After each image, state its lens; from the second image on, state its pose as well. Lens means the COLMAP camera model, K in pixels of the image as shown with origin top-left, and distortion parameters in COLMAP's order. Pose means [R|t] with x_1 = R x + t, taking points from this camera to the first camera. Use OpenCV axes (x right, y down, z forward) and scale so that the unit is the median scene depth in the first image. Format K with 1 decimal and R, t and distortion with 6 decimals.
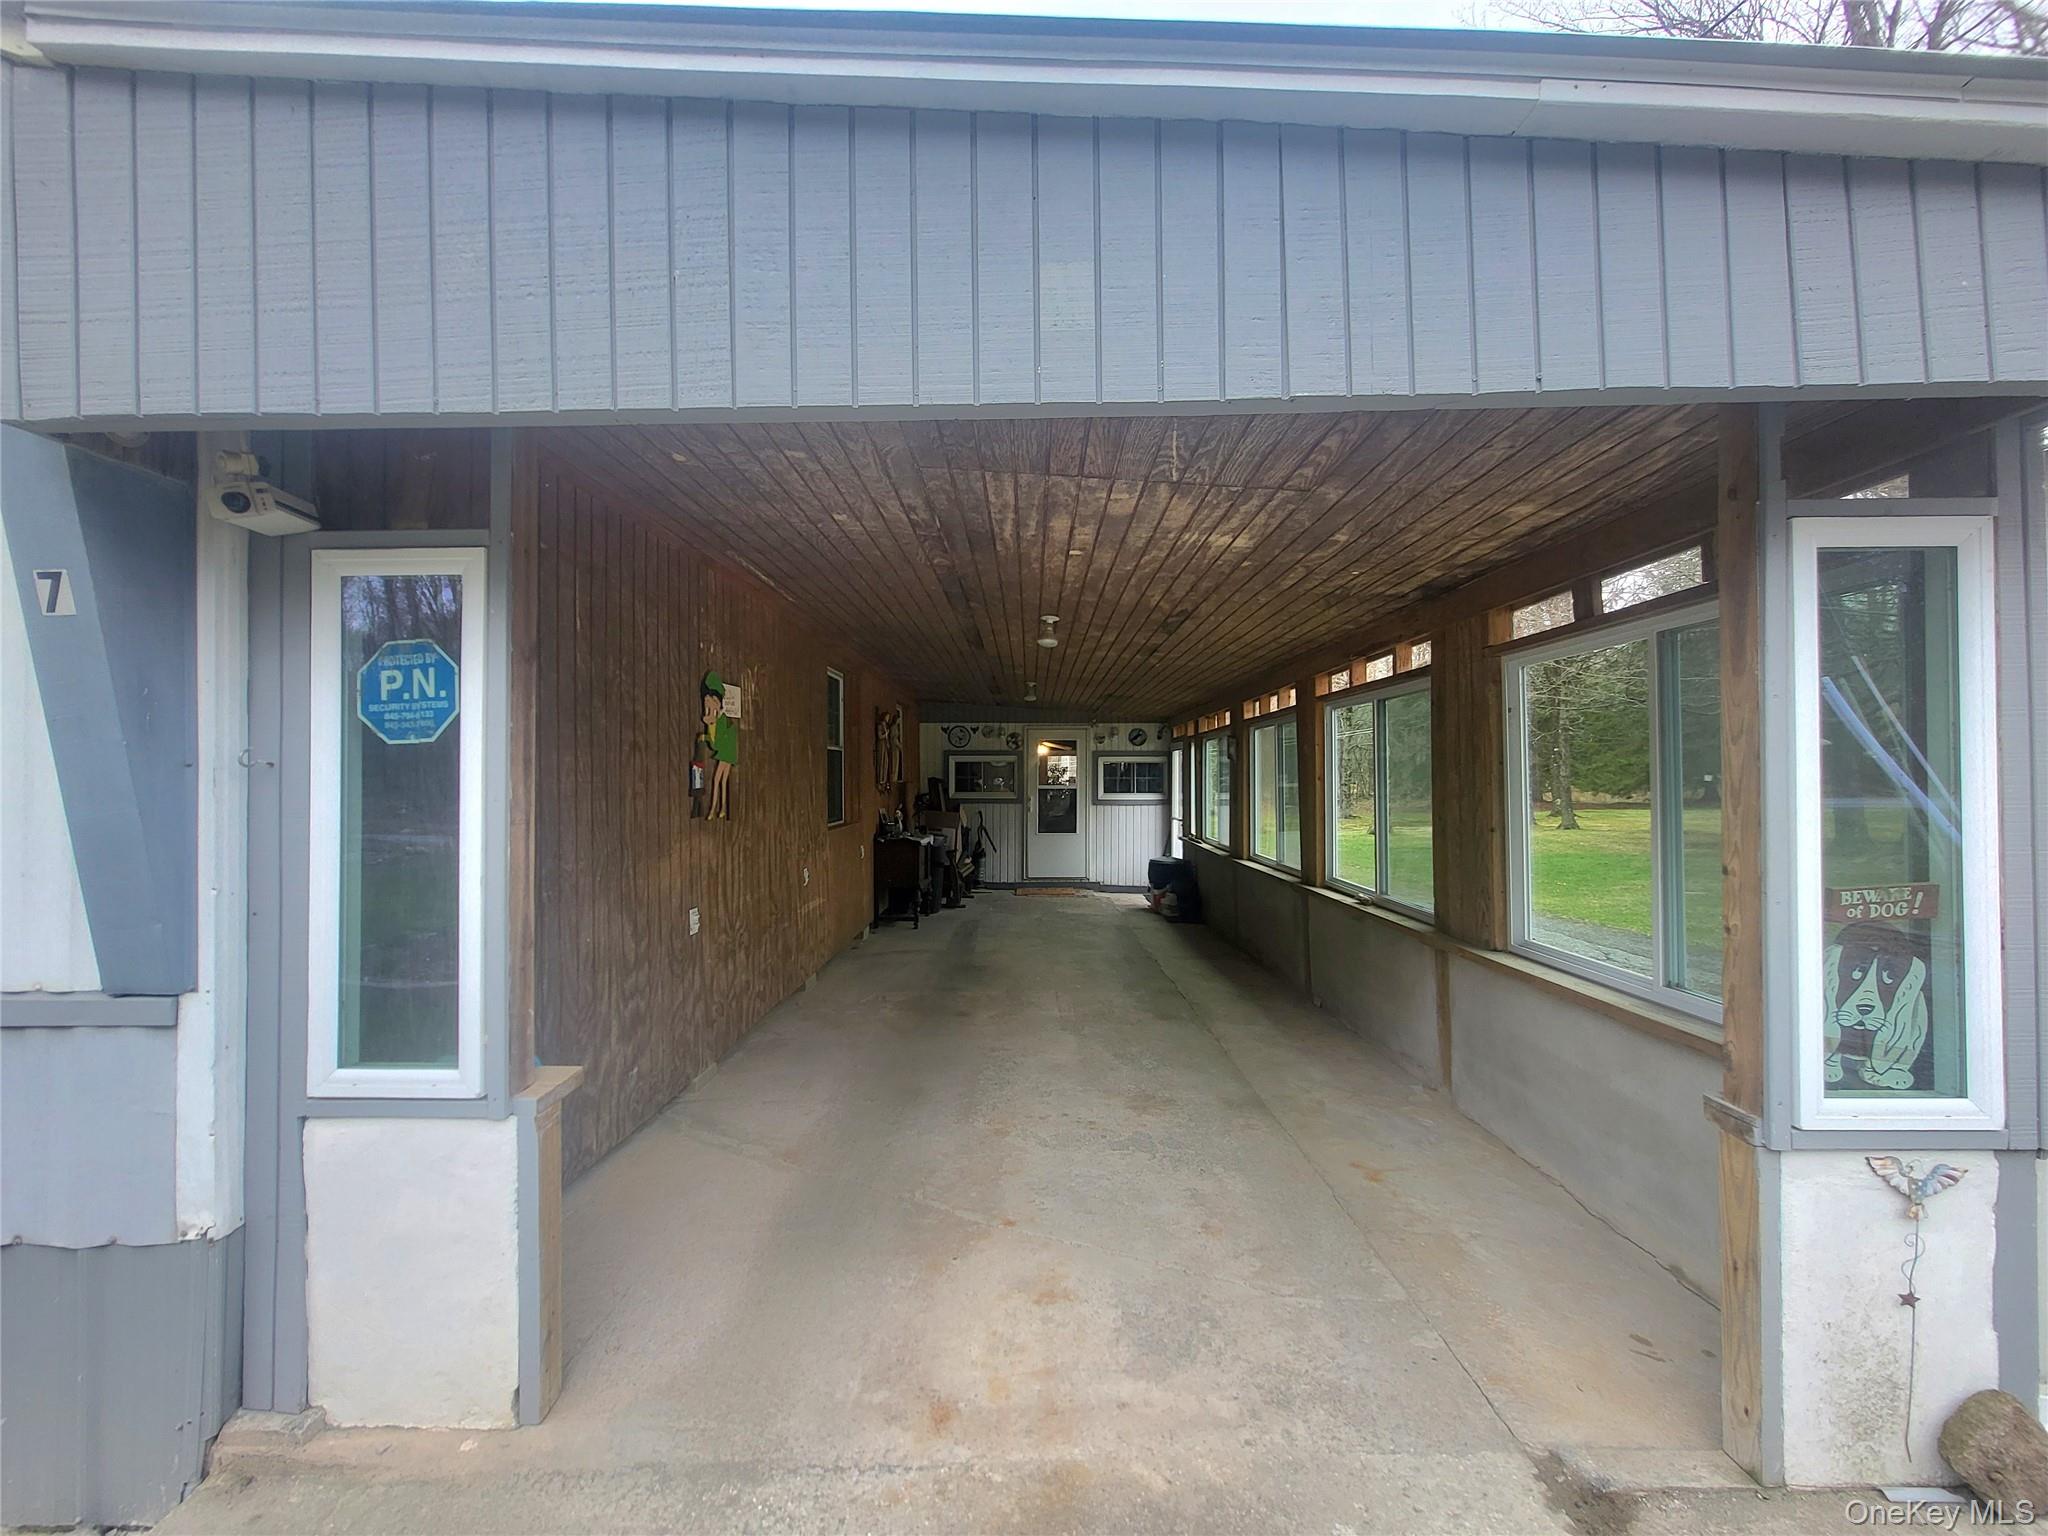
lens RADIAL K [[798.9, 0, 1007.5], [0, 798.9, 762.7], [0, 0, 1]] dist [-0.001920, 0.000670]
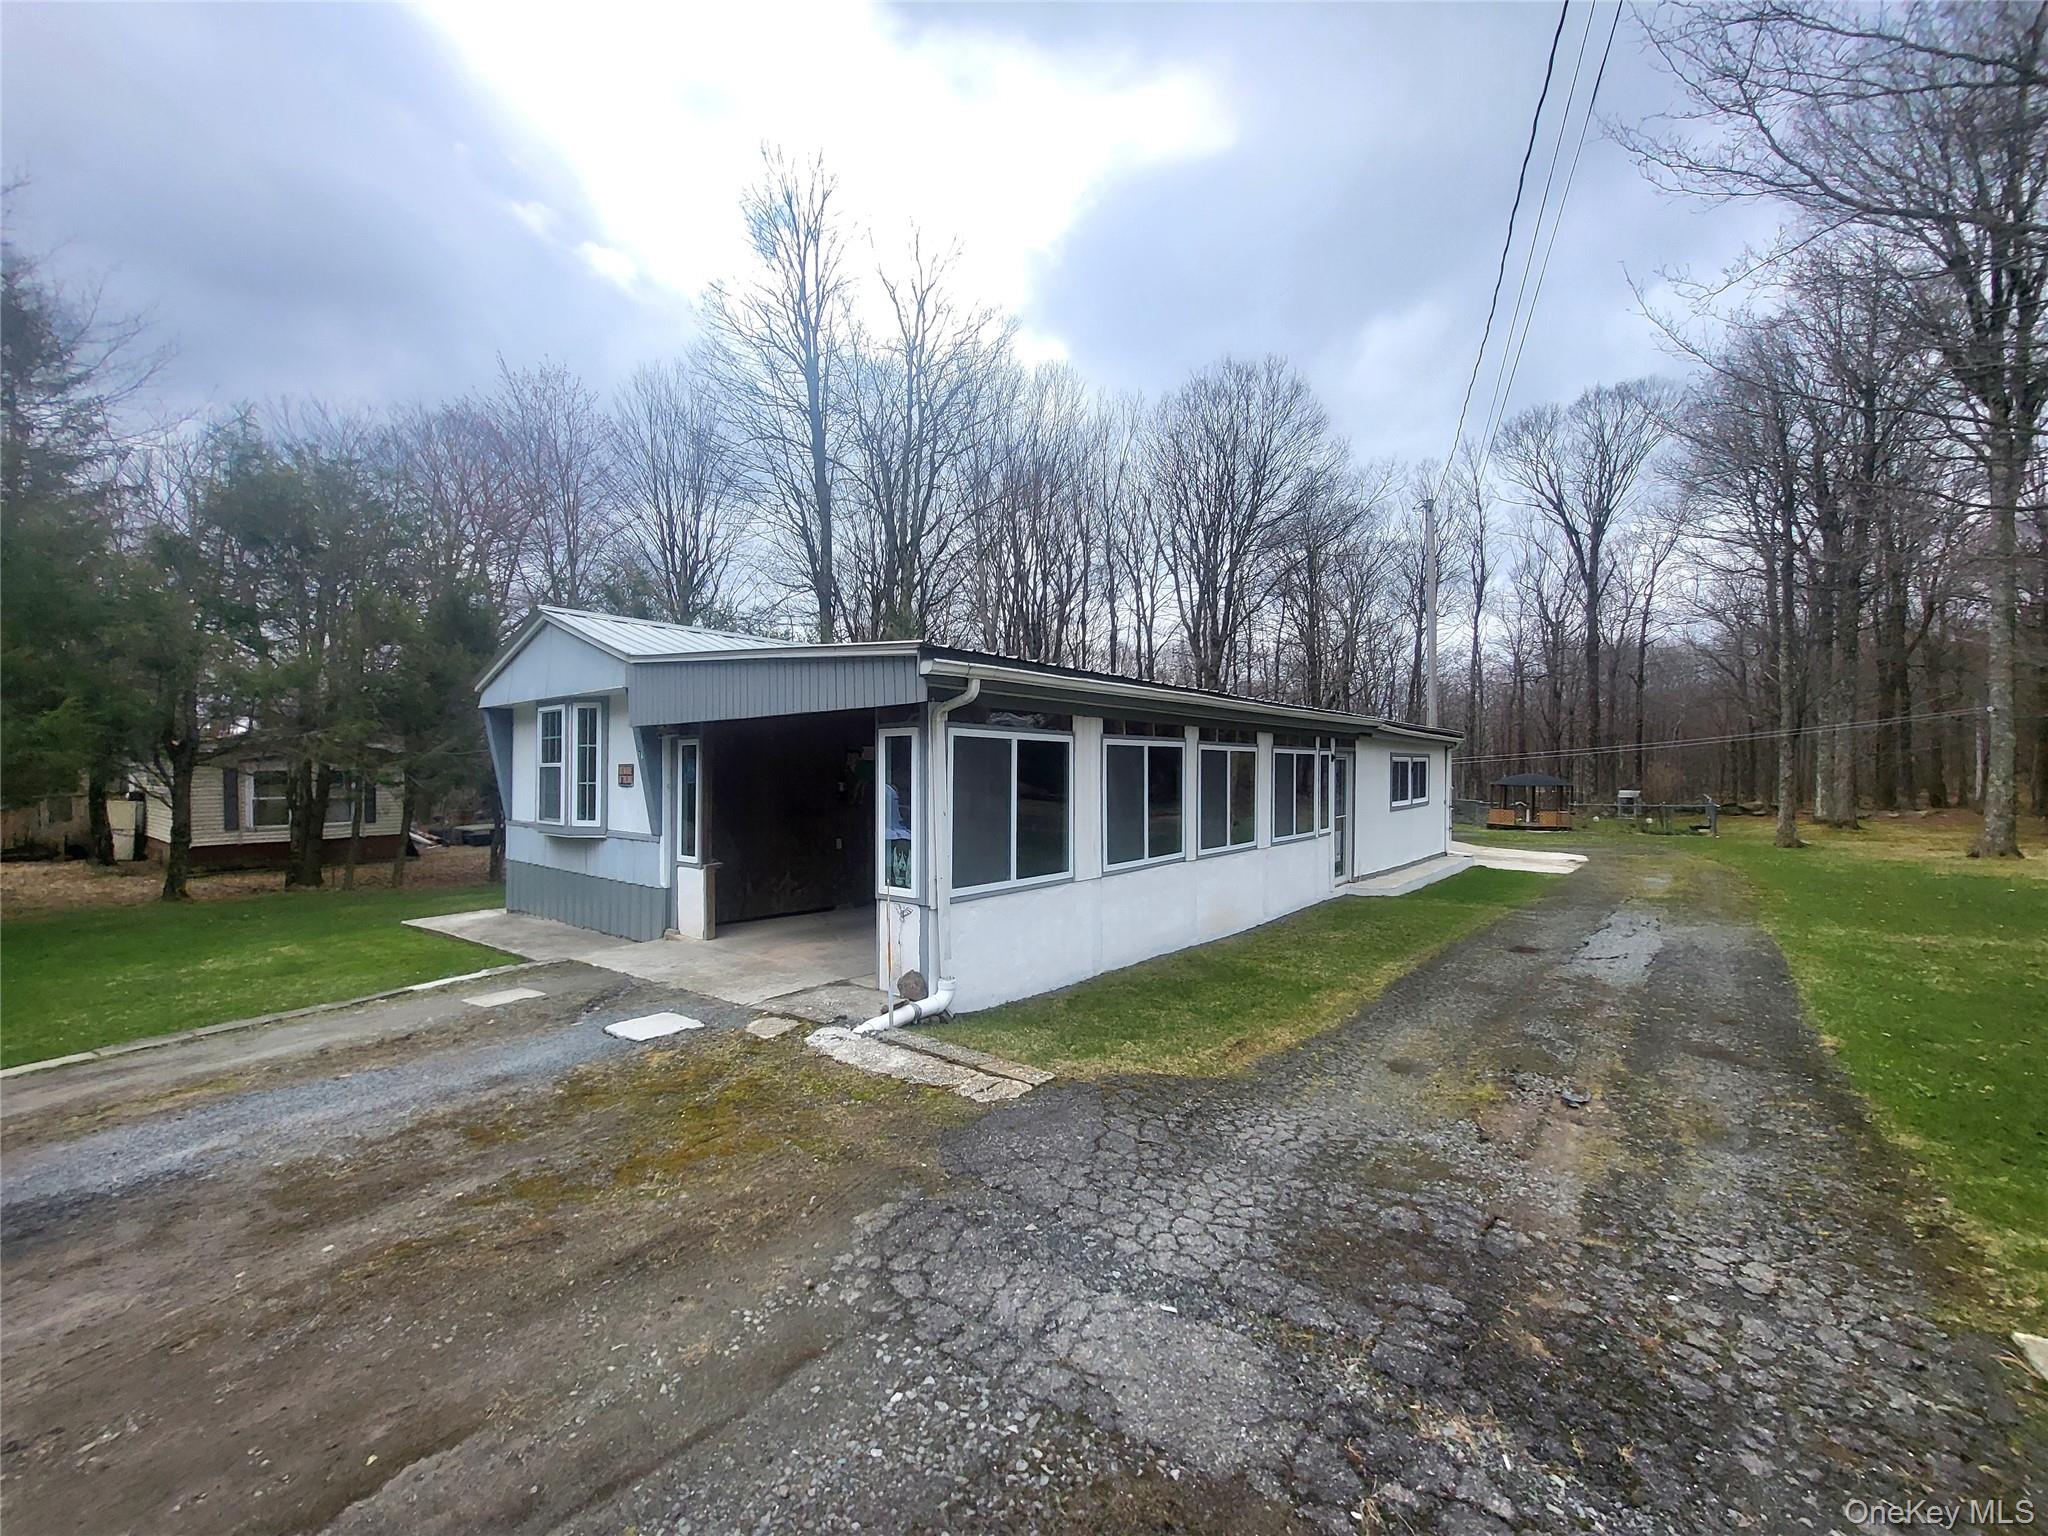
lens RADIAL K [[798.9, 0, 1009.3], [0, 798.9, 768.9], [0, 0, 1]] dist [-0.001920, 0.000670]
pose [[0.788837, 0.002556, -0.614597, 3.347869], [0.008847, 0.999841, 0.015514, -0.153606], [0.614539, -0.017675, 0.788689, -1.384757]]
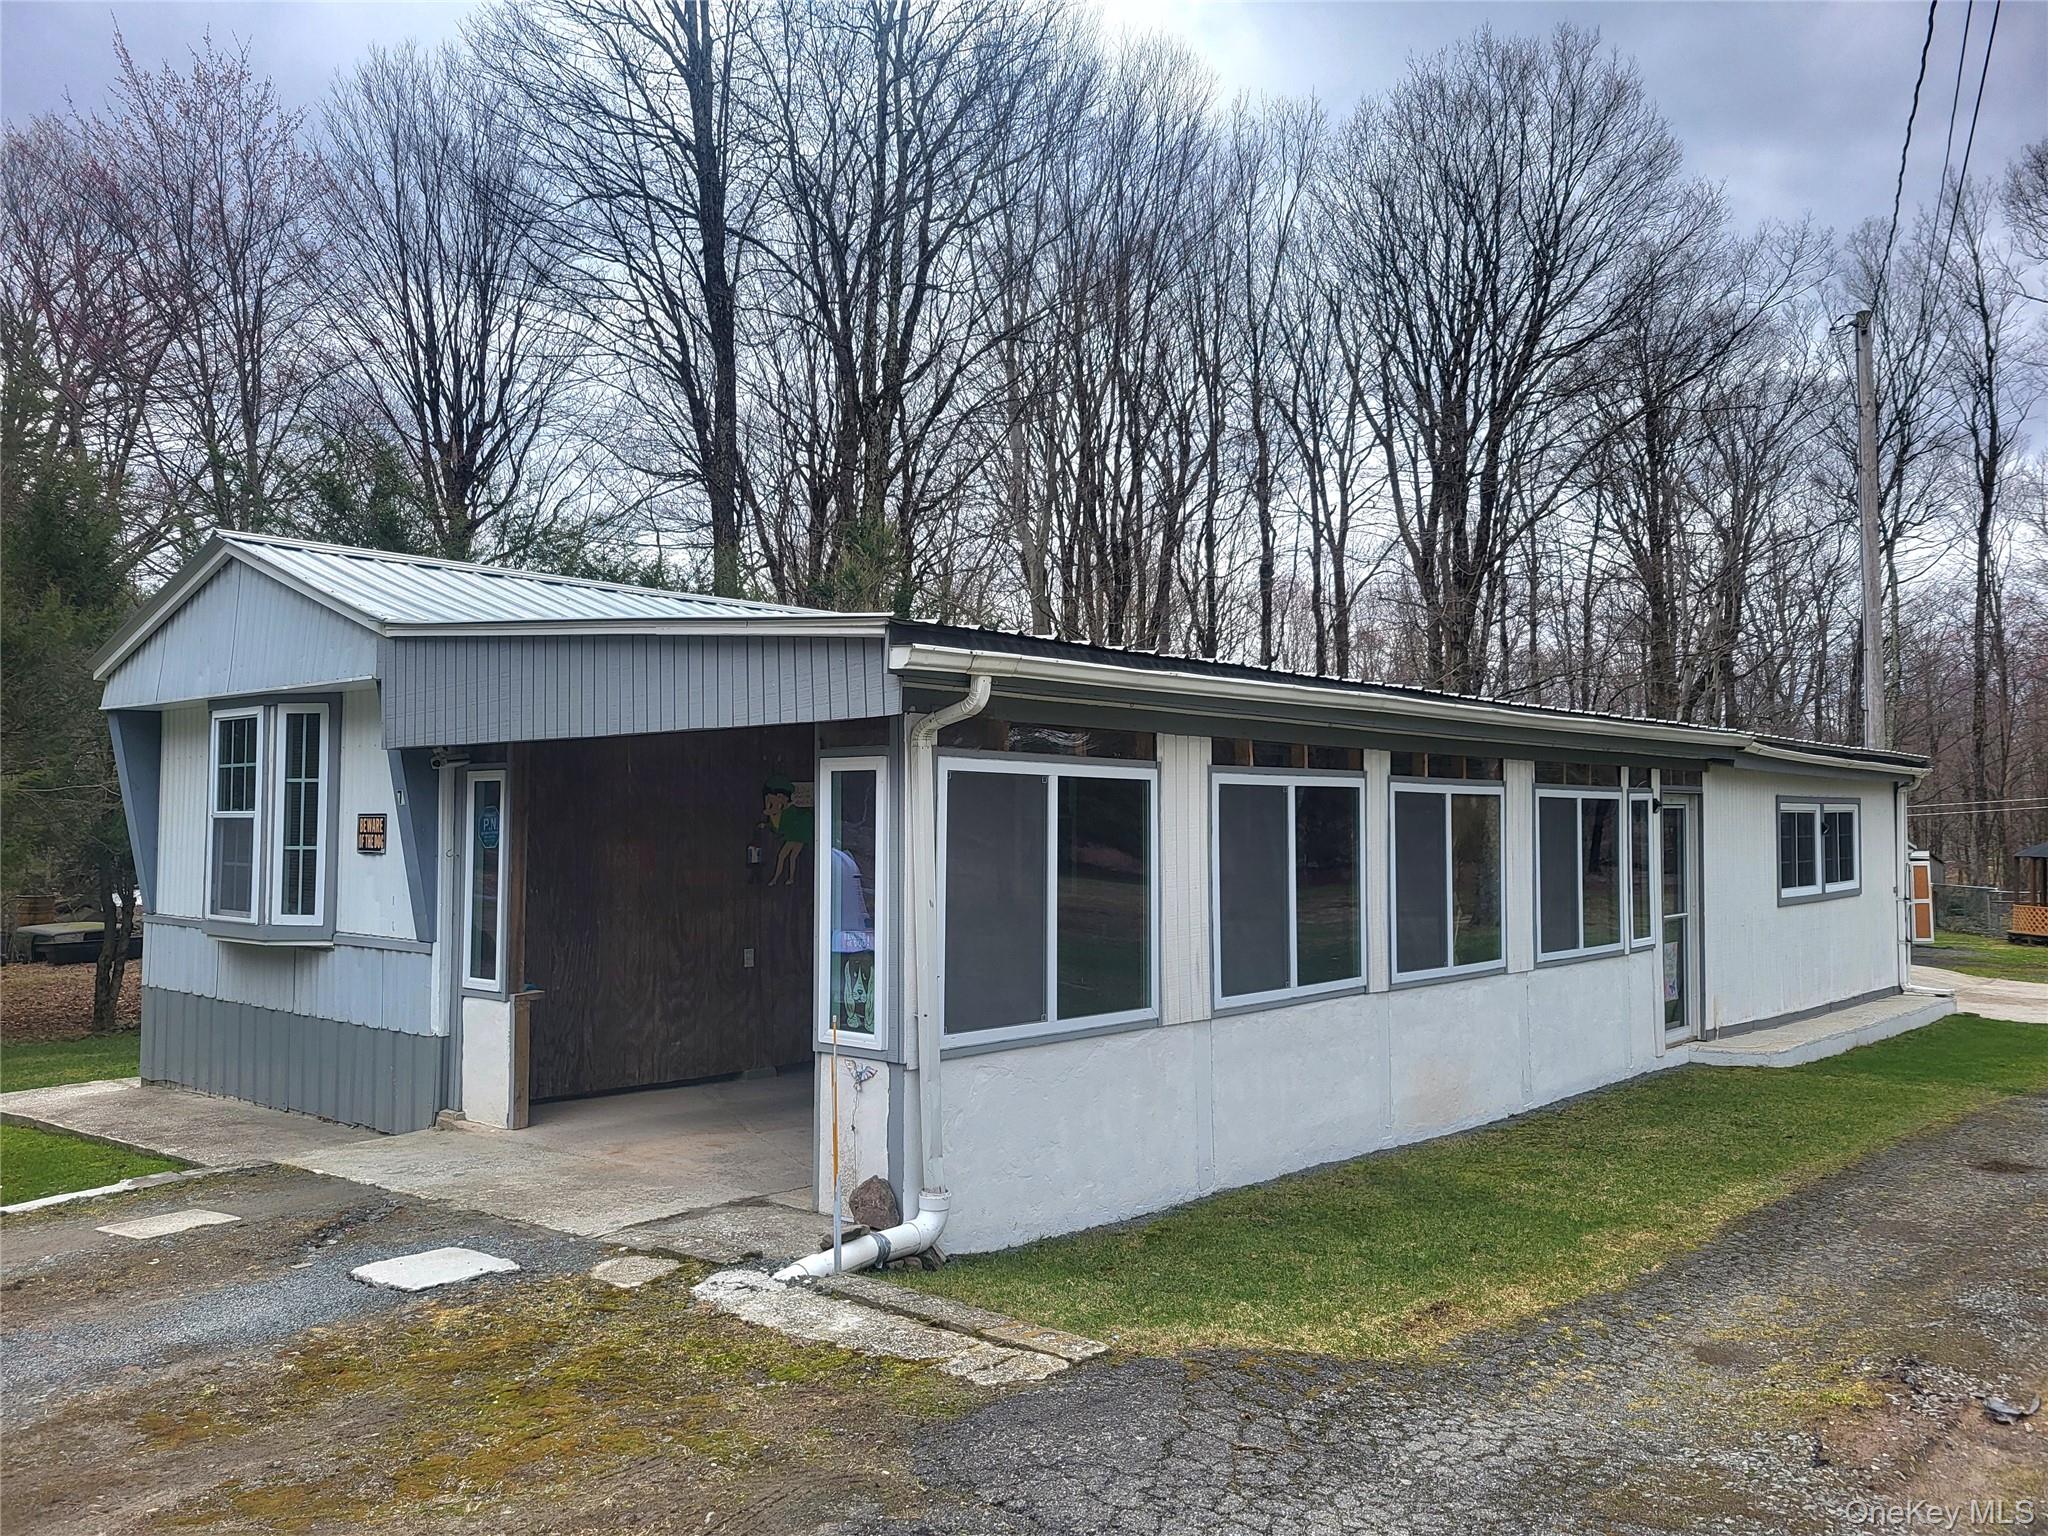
lens RADIAL K [[1538.1, 0, 1029.8], [0, 1538.1, 752.2], [0, 0, 1]] dist [0.063133, -0.036836]
pose [[0.772197, -0.020523, -0.635052, 3.649383], [0.005070, 0.999645, -0.026140, -0.190153], [0.635363, 0.016966, 0.772027, -1.669367]]
